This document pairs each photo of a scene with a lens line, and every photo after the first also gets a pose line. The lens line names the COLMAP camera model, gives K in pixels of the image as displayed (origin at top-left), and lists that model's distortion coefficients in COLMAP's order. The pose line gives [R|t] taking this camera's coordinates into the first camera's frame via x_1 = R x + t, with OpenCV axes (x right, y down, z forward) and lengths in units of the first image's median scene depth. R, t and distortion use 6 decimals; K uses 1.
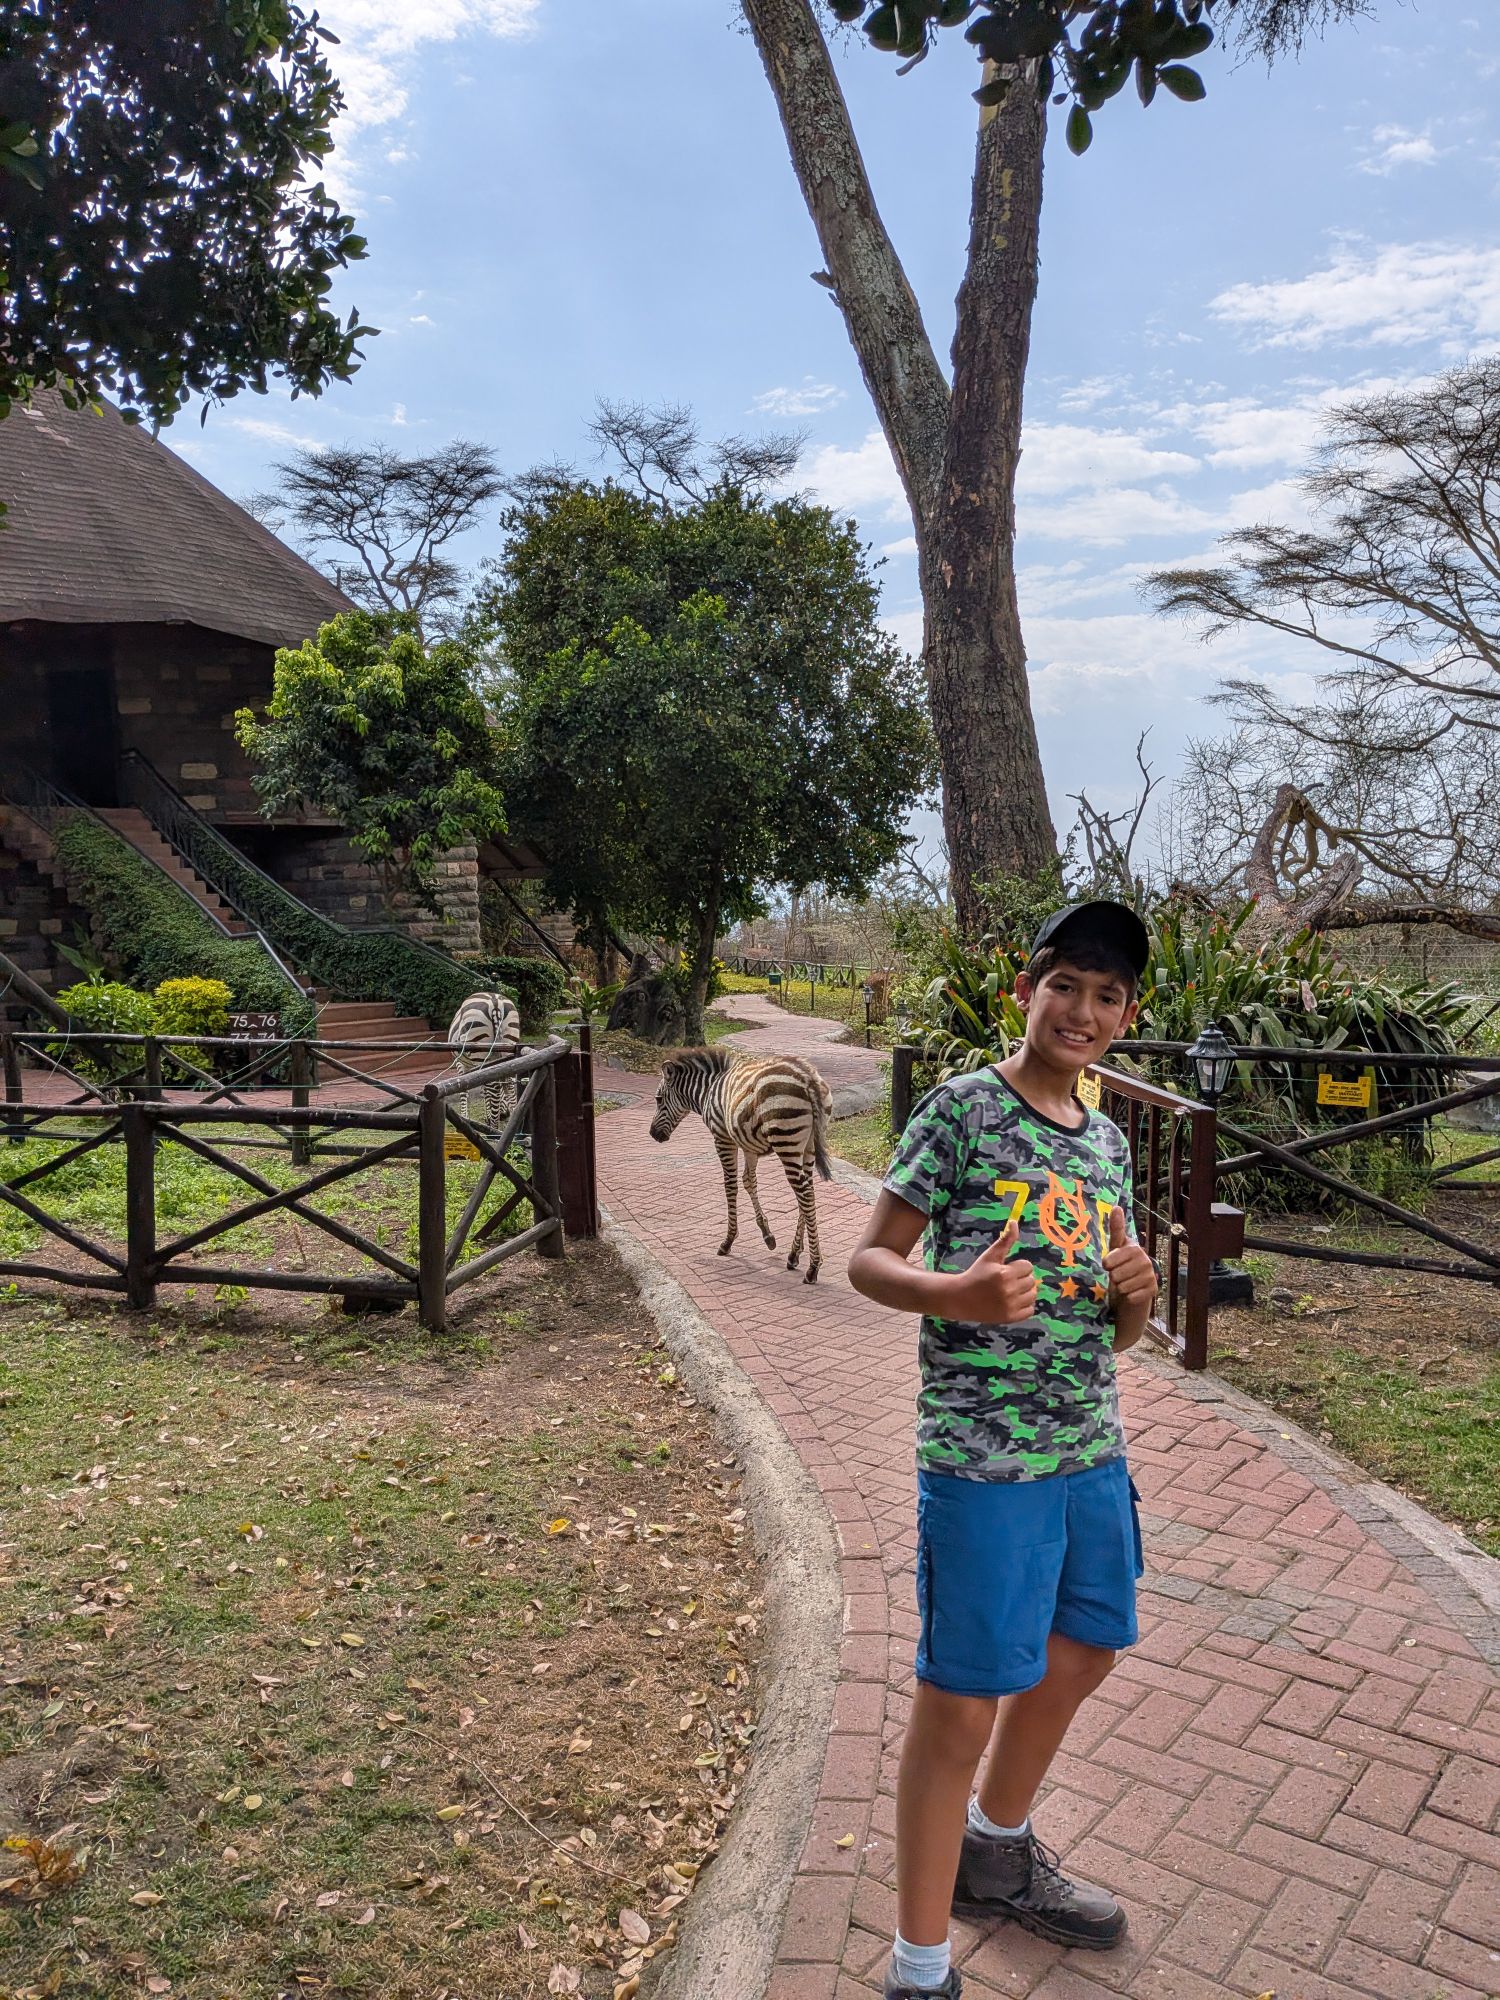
lens RADIAL K [[1531.8, 0, 750.0], [0, 1531.8, 1000.0], [0, 0, 1]] dist [0.077590, -0.148021]
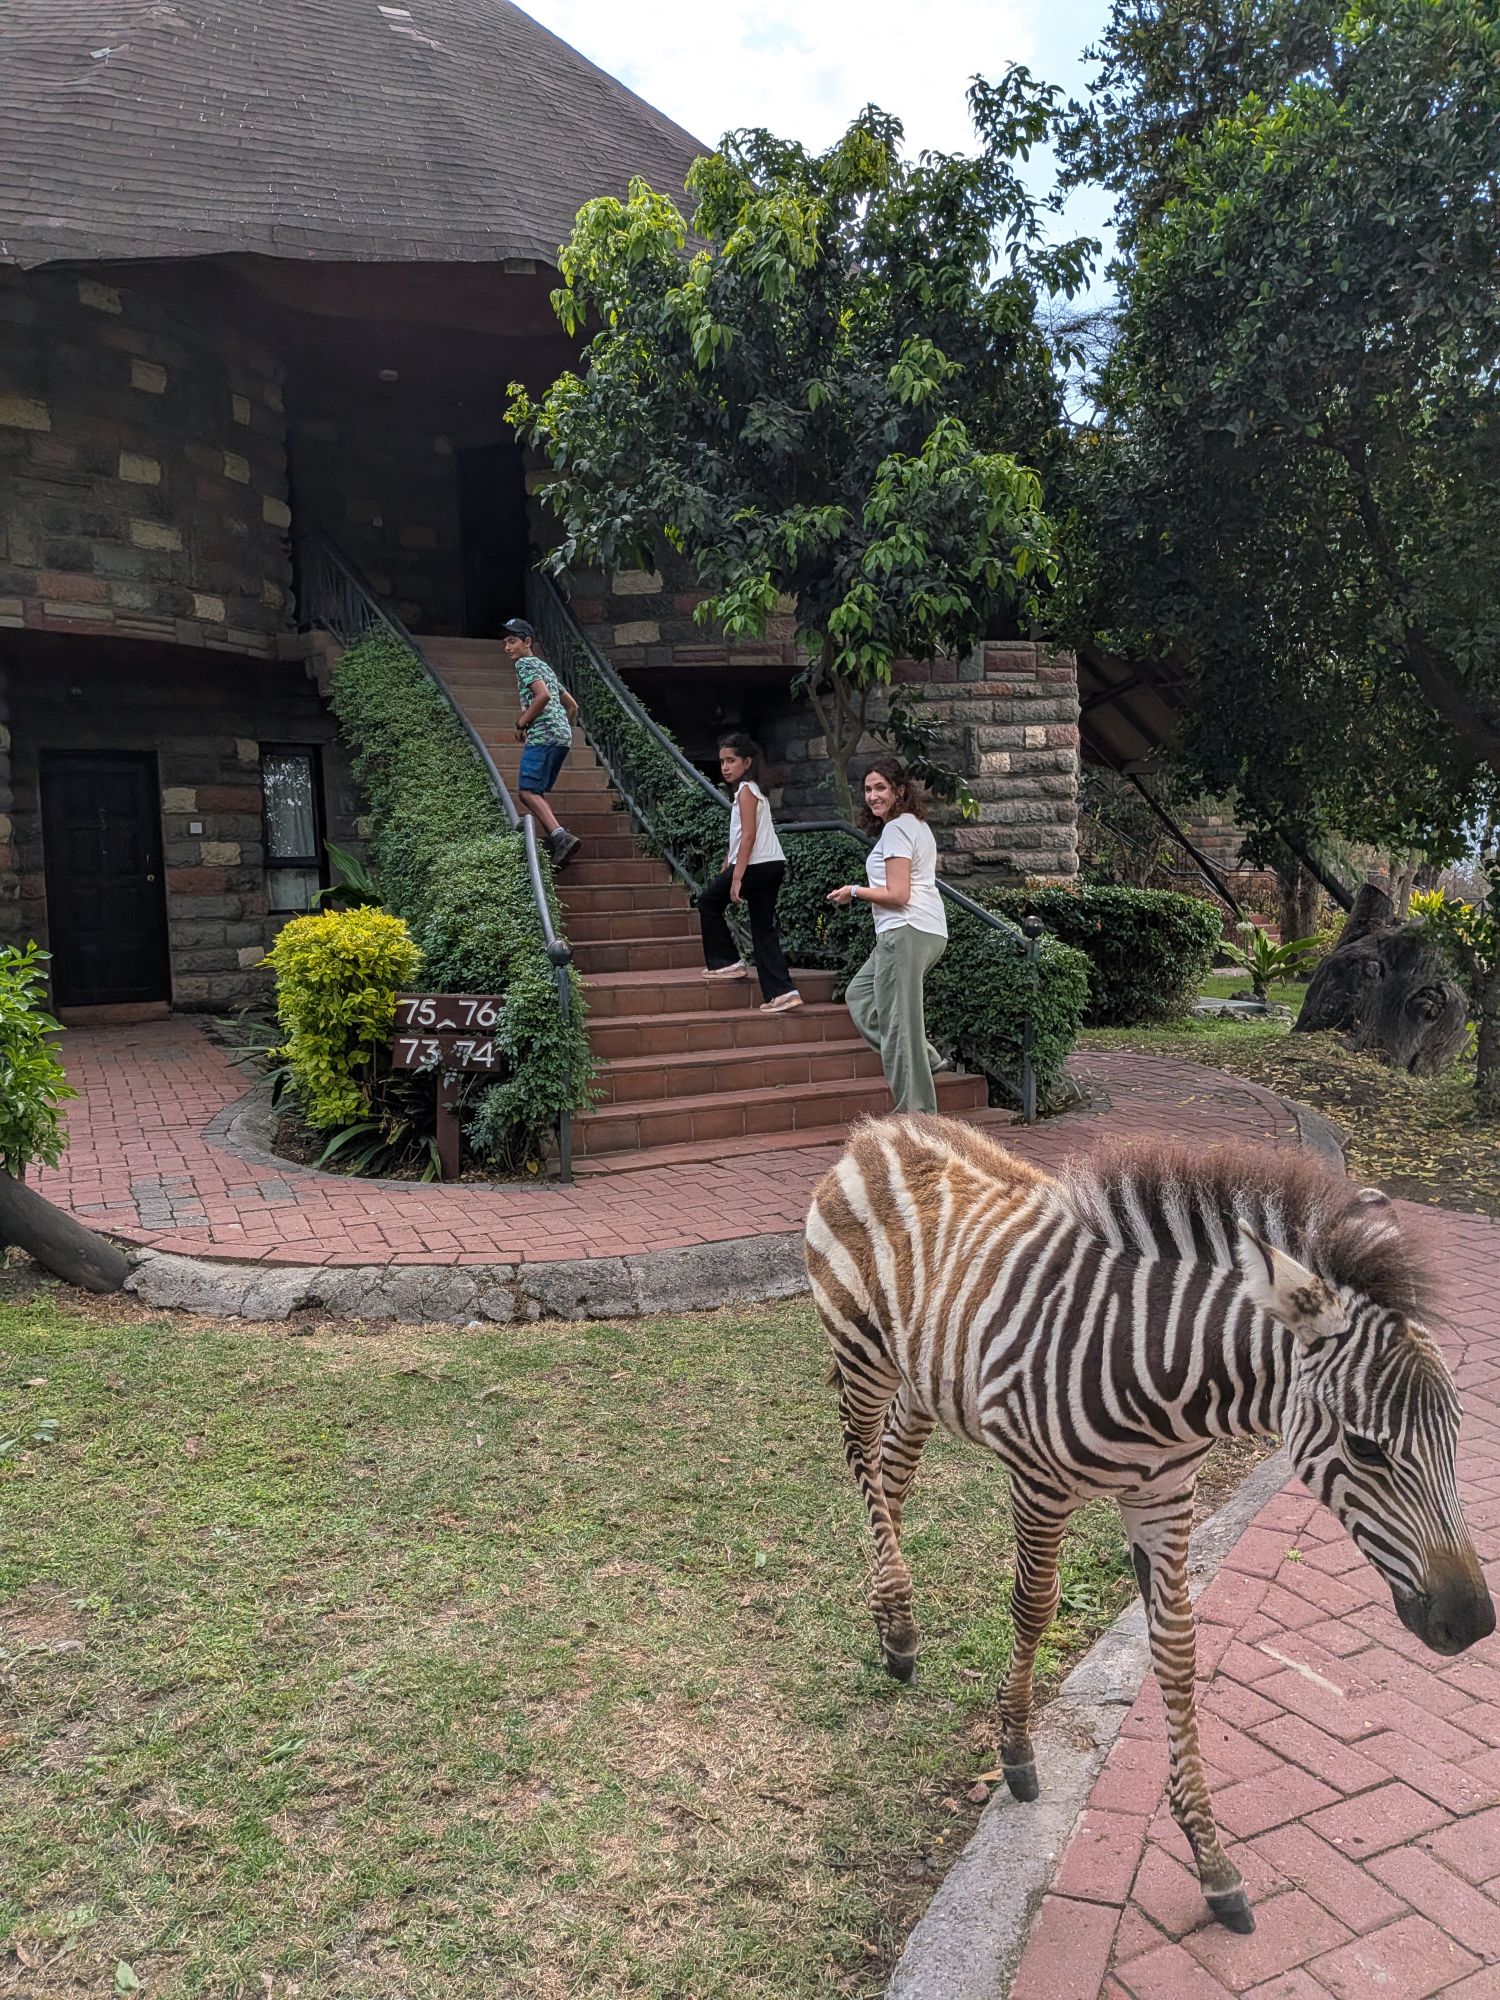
lens RADIAL K [[1531.8, 0, 750.0], [0, 1531.8, 1000.0], [0, 0, 1]] dist [0.077590, -0.148021]
pose [[0.908157, 0.049490, -0.415695, -0.041742], [-0.032489, 0.998325, 0.047876, -0.008799], [0.417368, -0.029974, 0.908243, 0.418221]]
